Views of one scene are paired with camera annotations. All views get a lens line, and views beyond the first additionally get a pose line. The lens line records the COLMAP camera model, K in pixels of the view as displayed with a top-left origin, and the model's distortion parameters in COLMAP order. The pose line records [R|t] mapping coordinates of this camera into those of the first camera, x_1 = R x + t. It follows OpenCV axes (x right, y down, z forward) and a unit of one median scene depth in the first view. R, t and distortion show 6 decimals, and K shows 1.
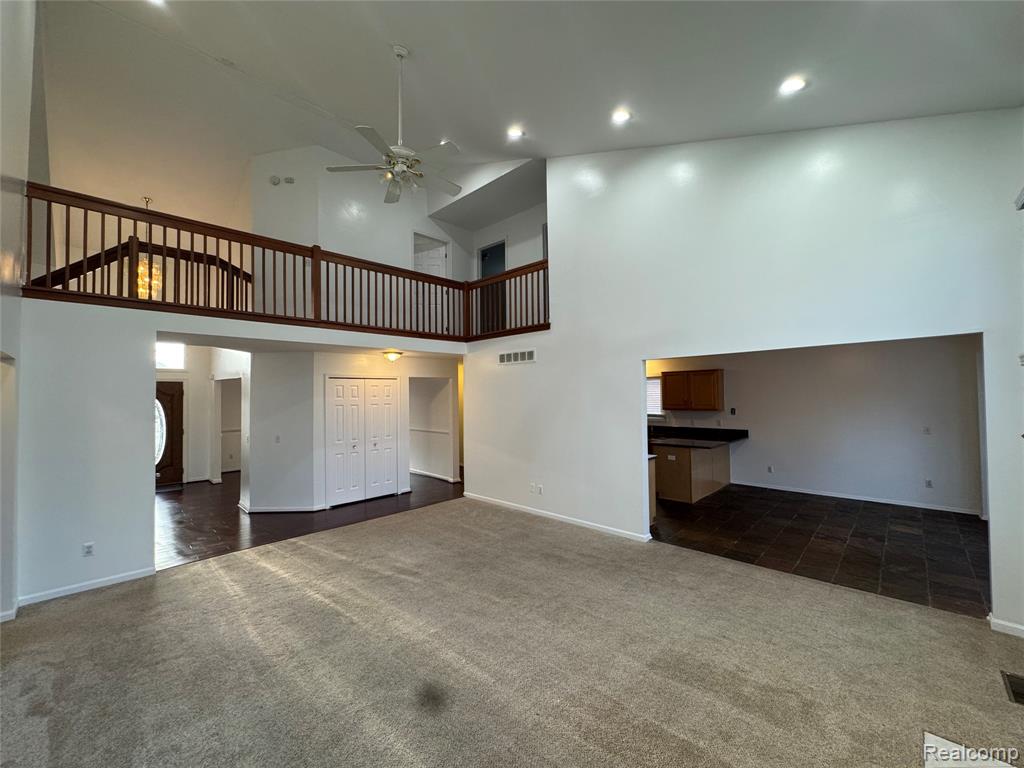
lens RADIAL K [[409.8, 0, 512.0], [0, 409.8, 384.0], [0, 0, 1]] dist [-0.001333, -0.000593]
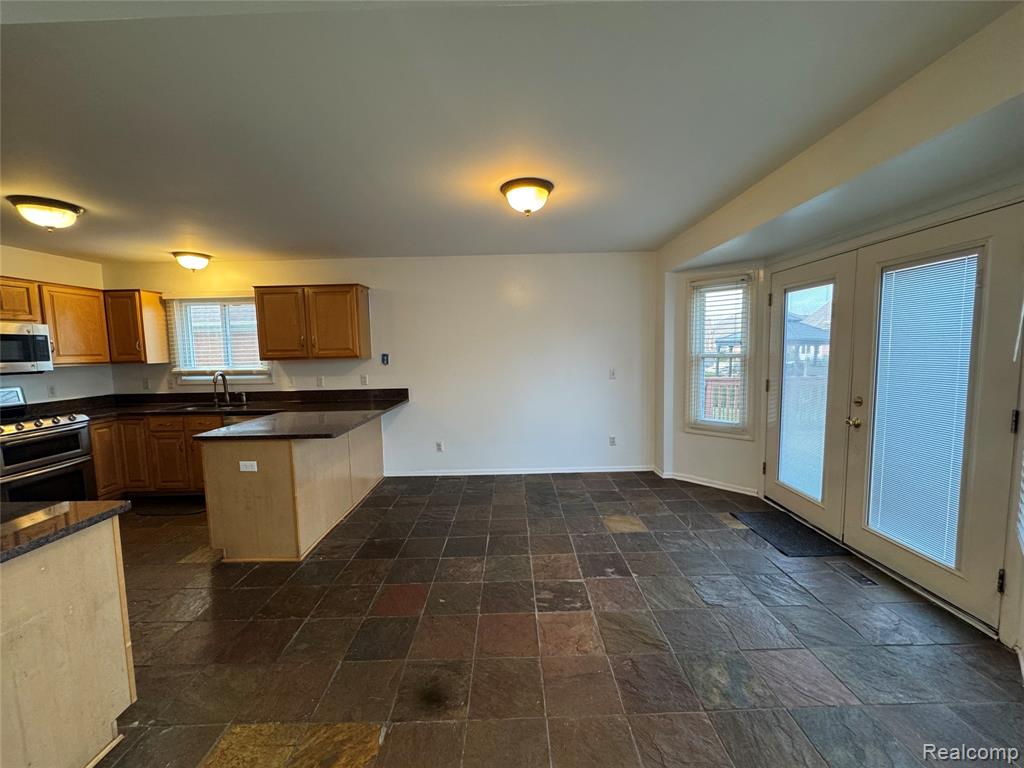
lens RADIAL K [[409.8, 0, 512.0], [0, 409.8, 384.0], [0, 0, 1]] dist [-0.001333, -0.000593]
pose [[0.714700, -0.061986, 0.696679, 0.295029], [-0.005584, 0.995528, 0.094304, 0.053180], [-0.699409, -0.071289, 0.711157, 0.513804]]
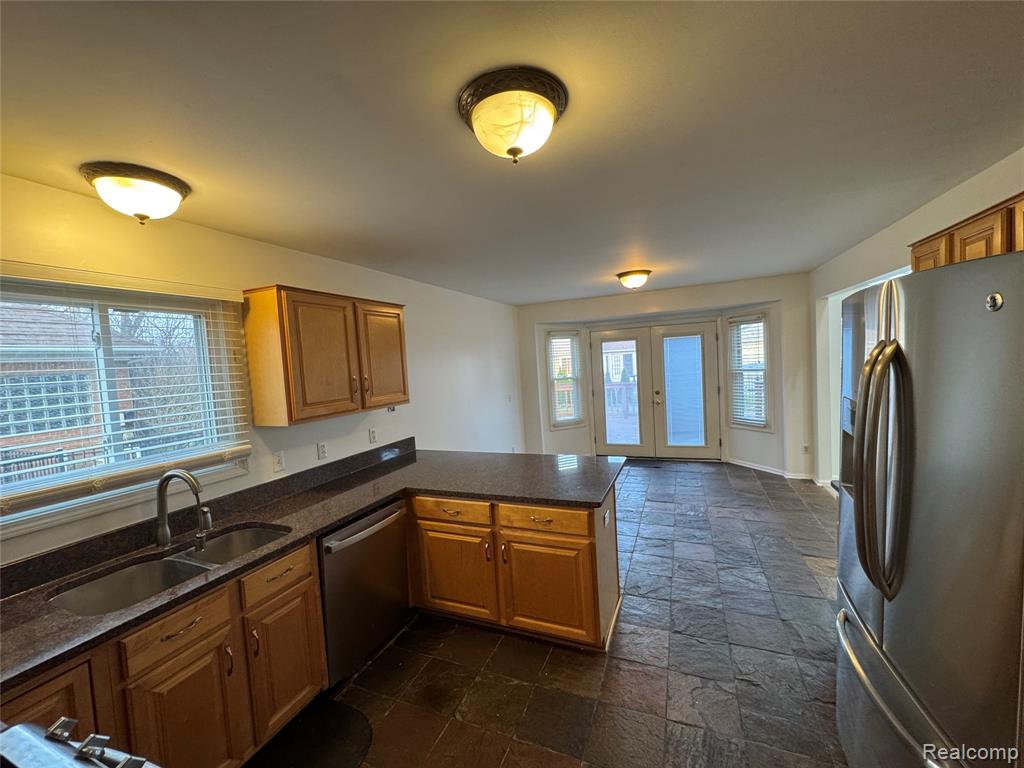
lens RADIAL K [[408.5, 0, 512.0], [0, 408.5, 384.0], [0, 0, 1]] dist [0.001210, 0.000058]
pose [[-0.369051, -0.015227, 0.929285, 0.077513], [0.043164, 0.998506, 0.033503, 0.041523], [-0.928406, 0.052476, -0.367842, 1.215117]]
